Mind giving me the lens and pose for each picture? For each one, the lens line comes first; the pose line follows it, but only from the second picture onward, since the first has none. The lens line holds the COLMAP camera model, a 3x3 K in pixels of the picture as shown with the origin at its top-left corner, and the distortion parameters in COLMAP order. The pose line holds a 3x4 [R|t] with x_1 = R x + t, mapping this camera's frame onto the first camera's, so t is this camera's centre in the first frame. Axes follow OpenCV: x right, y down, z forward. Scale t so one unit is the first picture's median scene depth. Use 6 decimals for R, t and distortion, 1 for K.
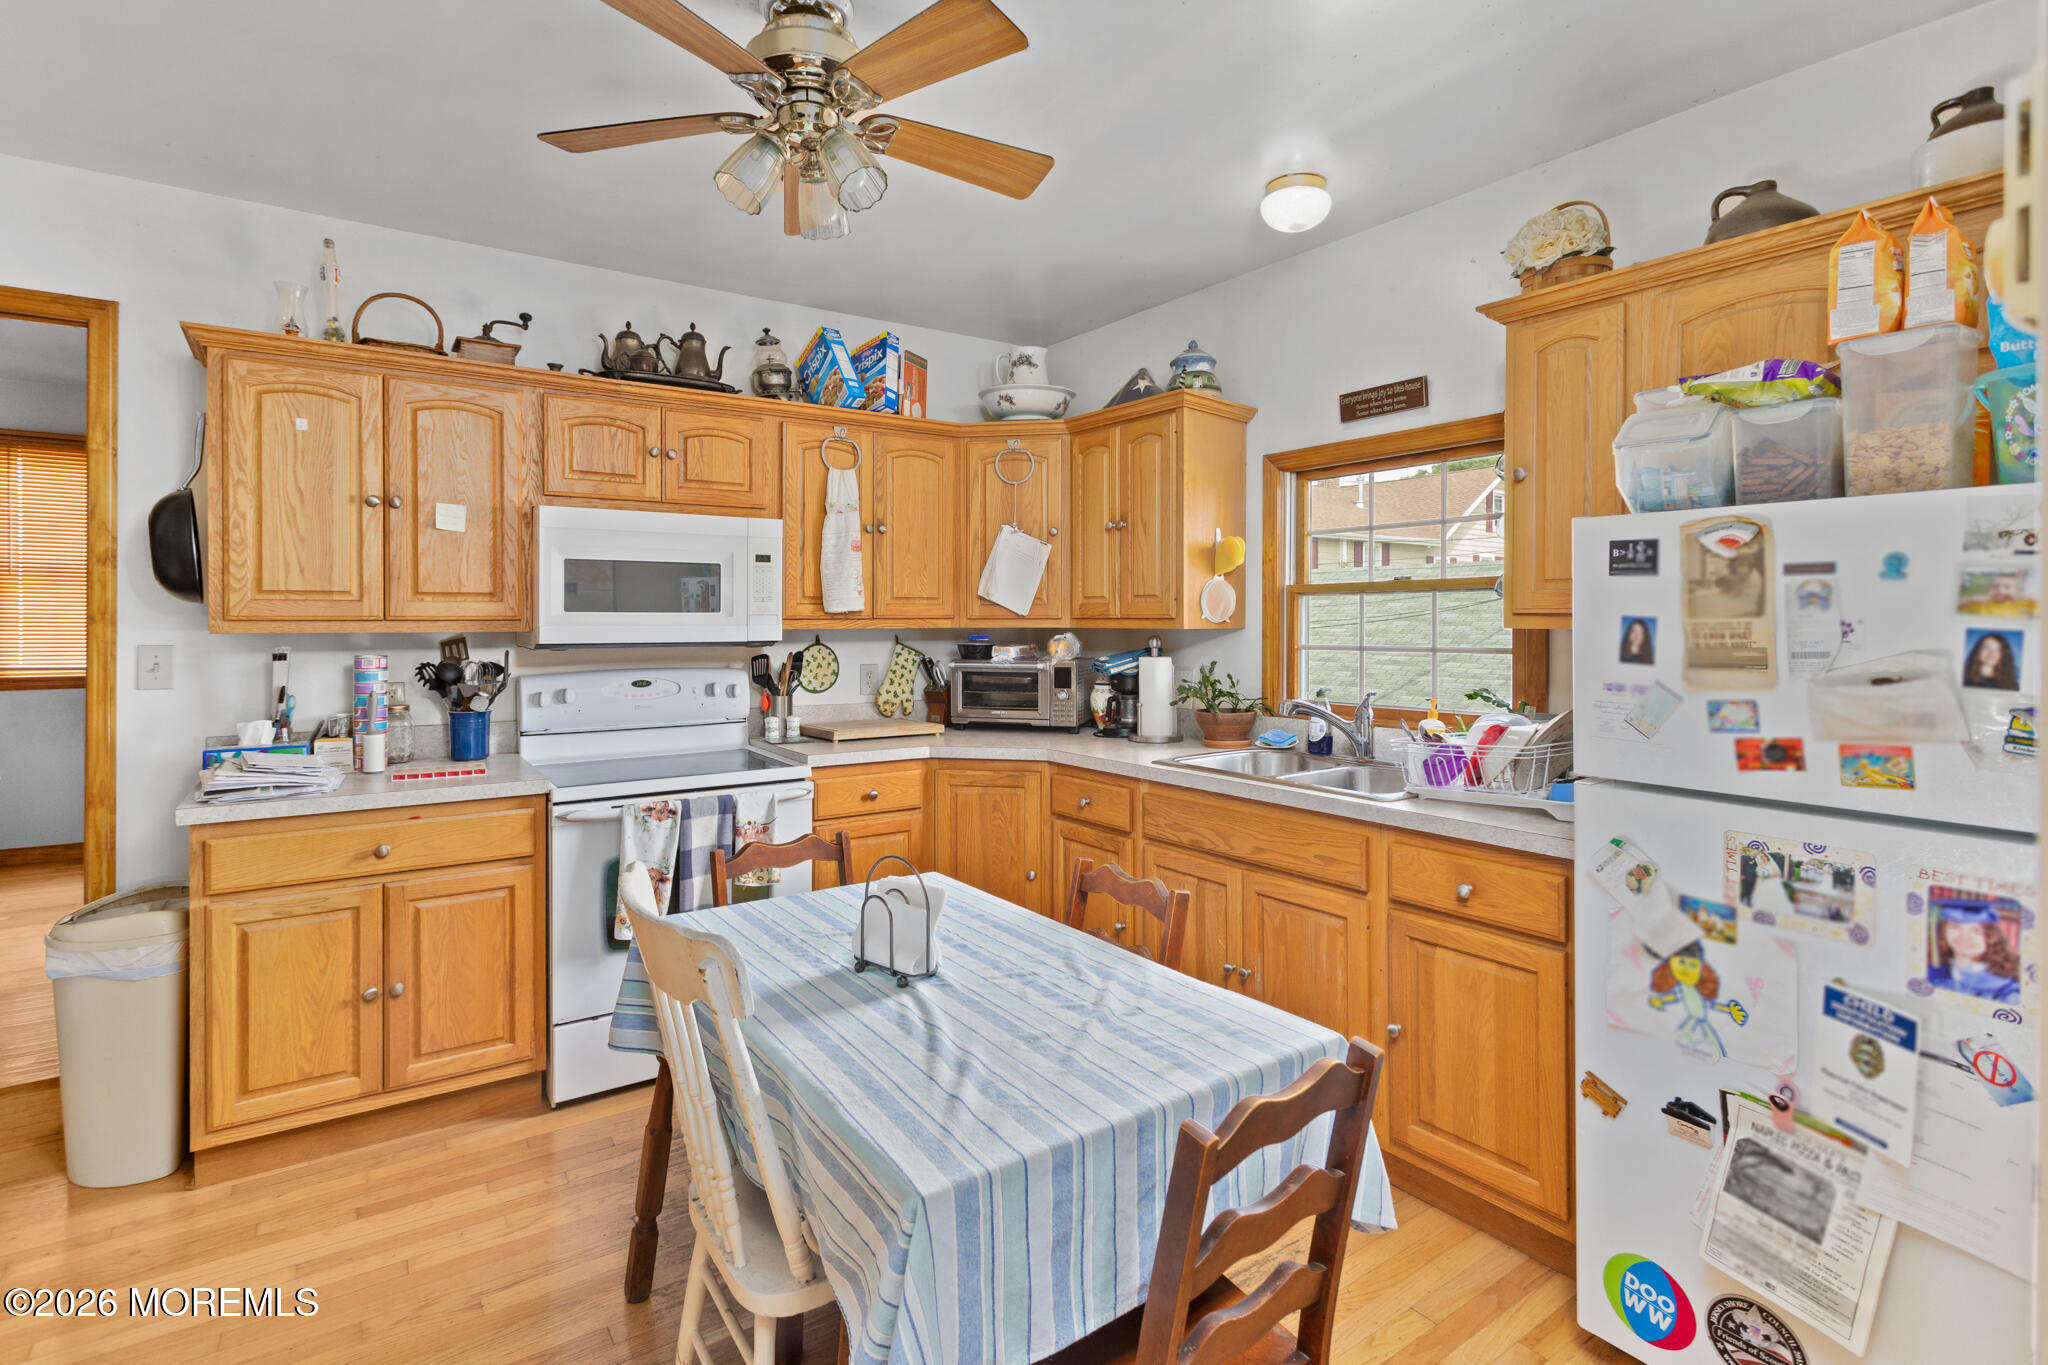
lens RADIAL K [[992.2, 0, 1039.7], [0, 992.2, 617.5], [0, 0, 1]] dist [0.001761, -0.001724]
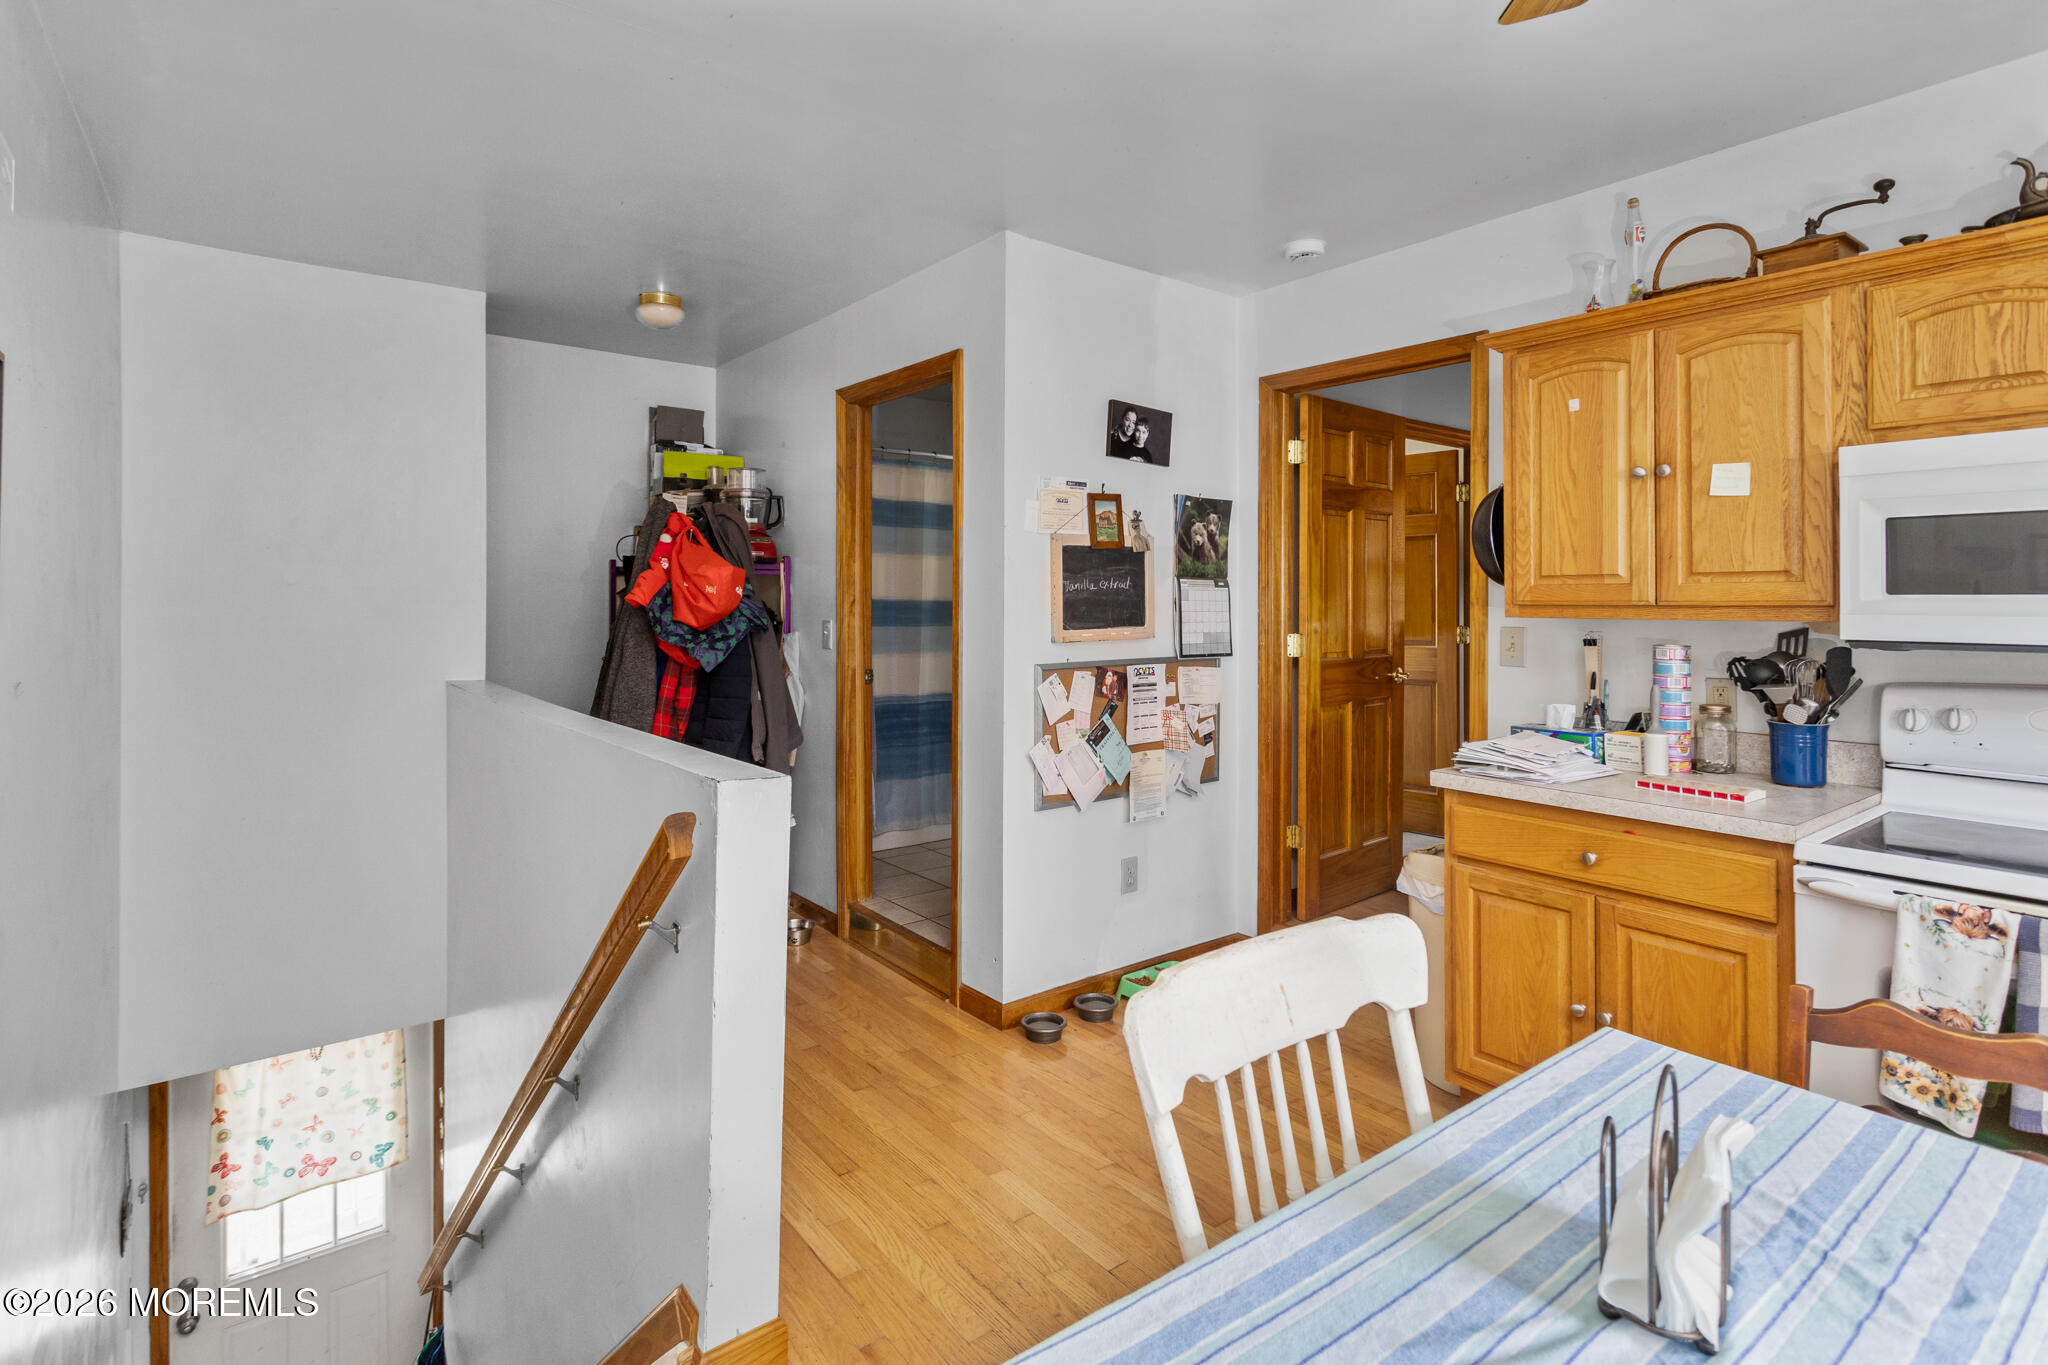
lens RADIAL K [[992.2, 0, 961.7], [0, 992.2, 597.4], [0, 0, 1]] dist [0.001761, -0.001724]
pose [[0.017279, -0.002131, -0.999848, 0.212096], [0.002229, 0.999995, -0.002093, -0.004241], [0.999848, -0.002192, 0.017284, 0.359752]]
